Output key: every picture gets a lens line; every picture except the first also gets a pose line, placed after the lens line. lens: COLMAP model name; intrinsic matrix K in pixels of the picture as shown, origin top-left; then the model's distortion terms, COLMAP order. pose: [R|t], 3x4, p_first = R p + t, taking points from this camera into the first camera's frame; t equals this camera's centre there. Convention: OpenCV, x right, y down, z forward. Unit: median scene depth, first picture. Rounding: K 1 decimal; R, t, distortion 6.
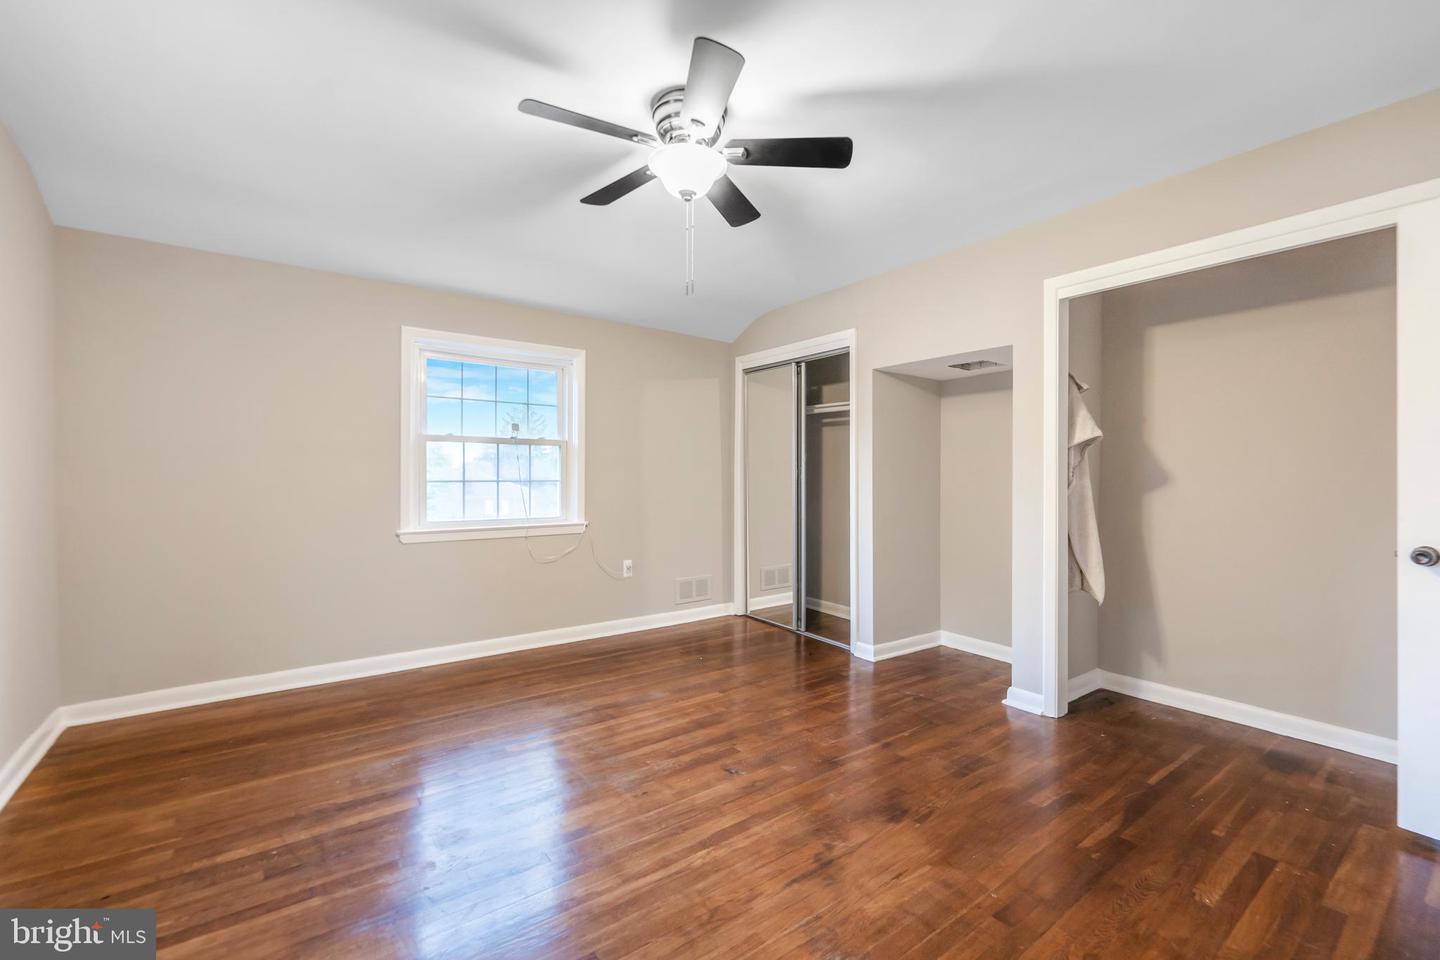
lens RADIAL K [[596.8, 0, 729.0], [0, 596.8, 481.5], [0, 0, 1]] dist [0.003786, 0.000171]
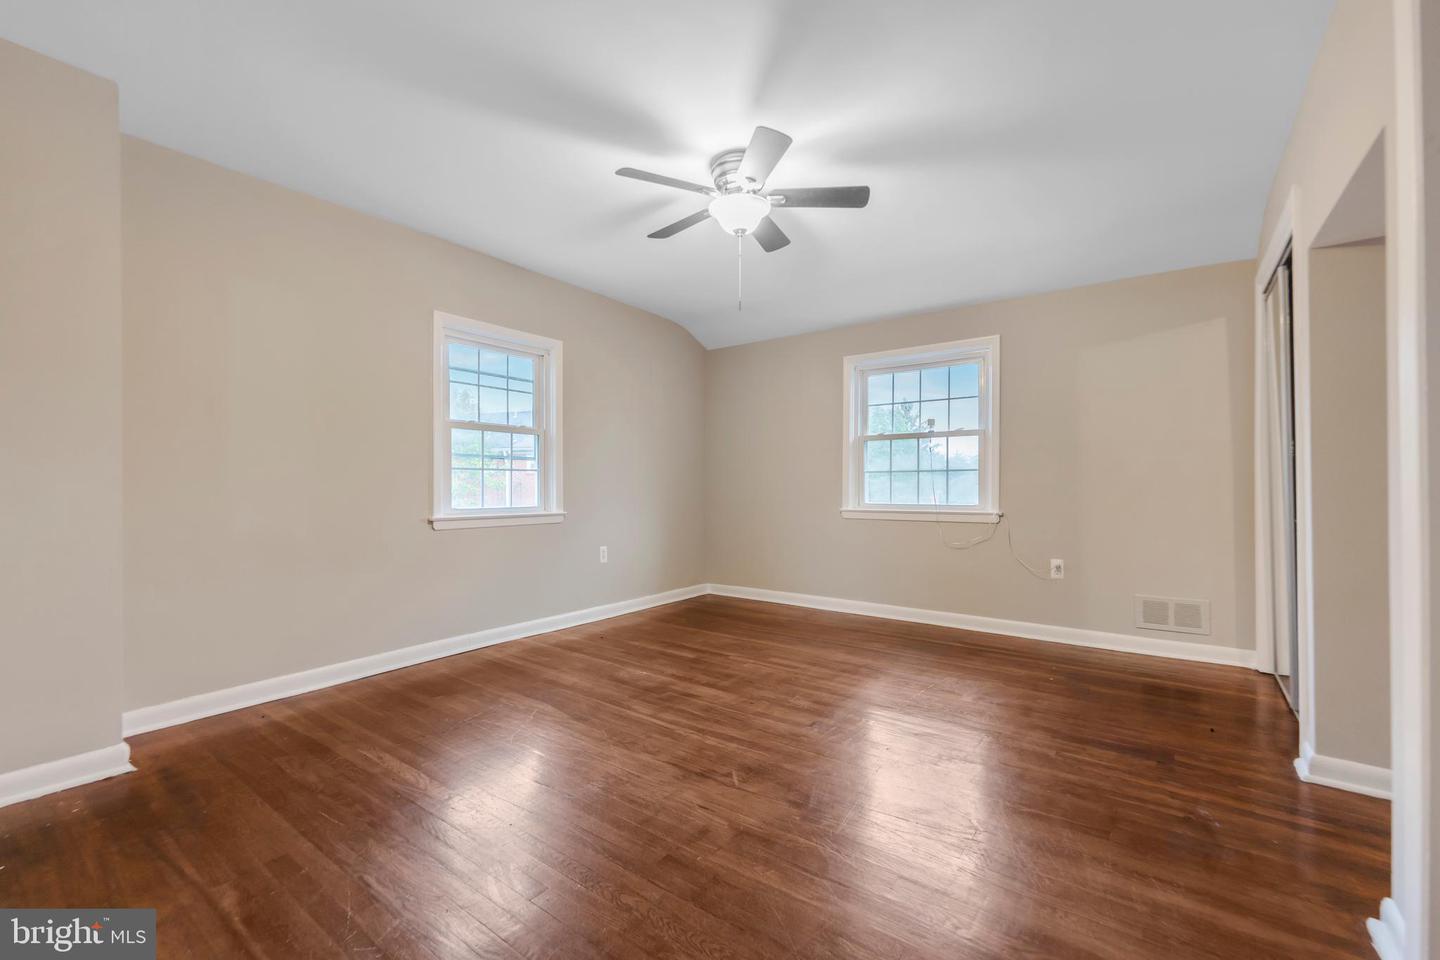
lens RADIAL K [[596.8, 0, 729.0], [0, 596.8, 481.5], [0, 0, 1]] dist [0.003786, 0.000171]
pose [[0.297451, -0.009669, -0.954688, 0.680239], [-0.005079, 0.999919, -0.011710, 0.039362], [0.954724, 0.008332, 0.297377, 0.361845]]
